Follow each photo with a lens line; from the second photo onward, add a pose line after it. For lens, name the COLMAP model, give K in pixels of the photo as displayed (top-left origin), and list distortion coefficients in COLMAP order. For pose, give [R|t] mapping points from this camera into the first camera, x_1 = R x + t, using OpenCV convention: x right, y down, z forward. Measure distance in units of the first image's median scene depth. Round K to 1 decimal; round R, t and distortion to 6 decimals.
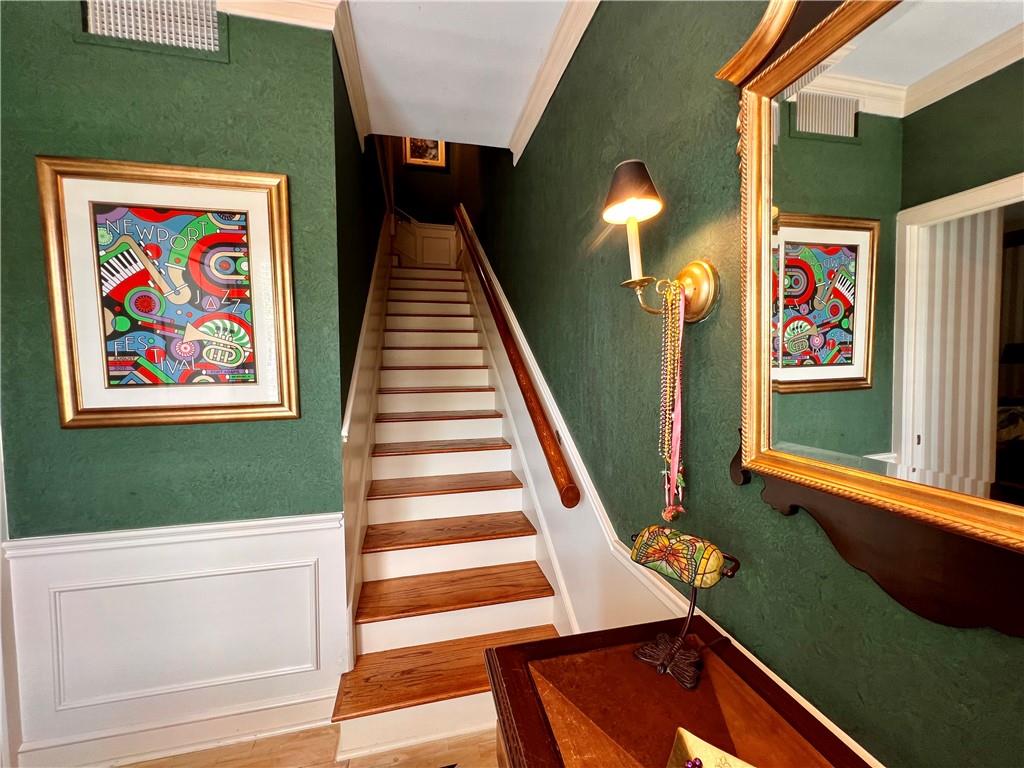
lens RADIAL K [[413.7, 0, 511.3], [0, 413.7, 382.9], [0, 0, 1]] dist [0.001257, -0.000395]
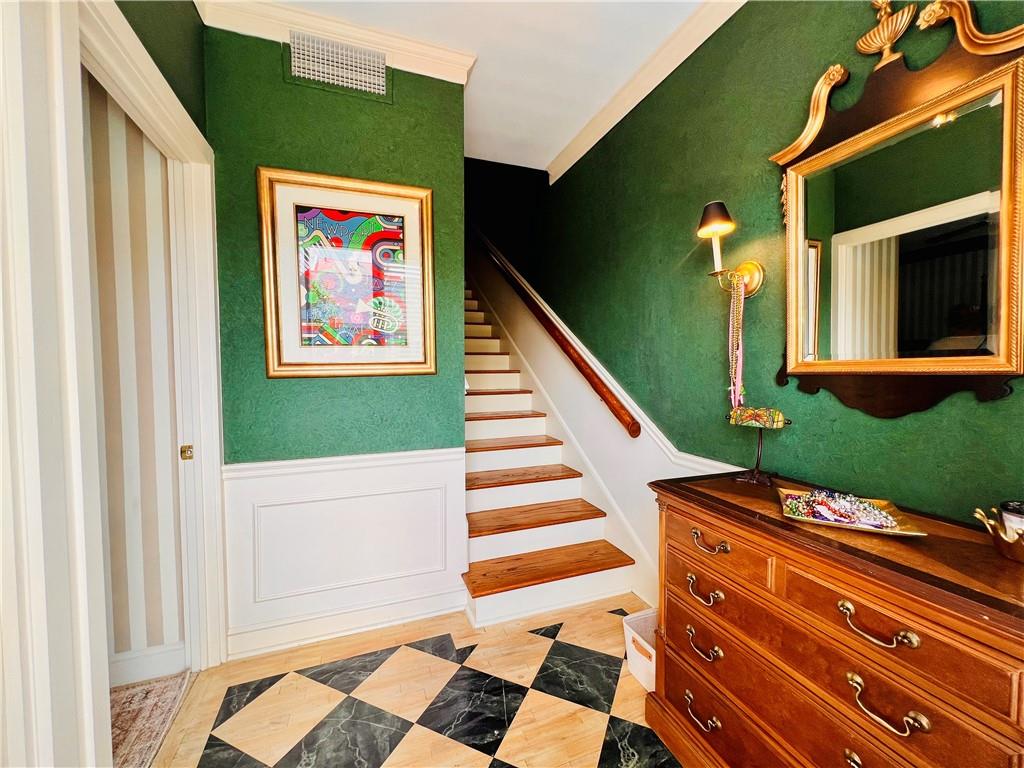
lens RADIAL K [[413.7, 0, 511.1], [0, 413.7, 382.8], [0, 0, 1]] dist [0.001257, -0.000395]
pose [[0.991785, -0.004242, 0.127846, -0.470618], [0.005955, 0.999898, -0.013017, 0.139600], [-0.127778, 0.013671, 0.991709, -0.349593]]
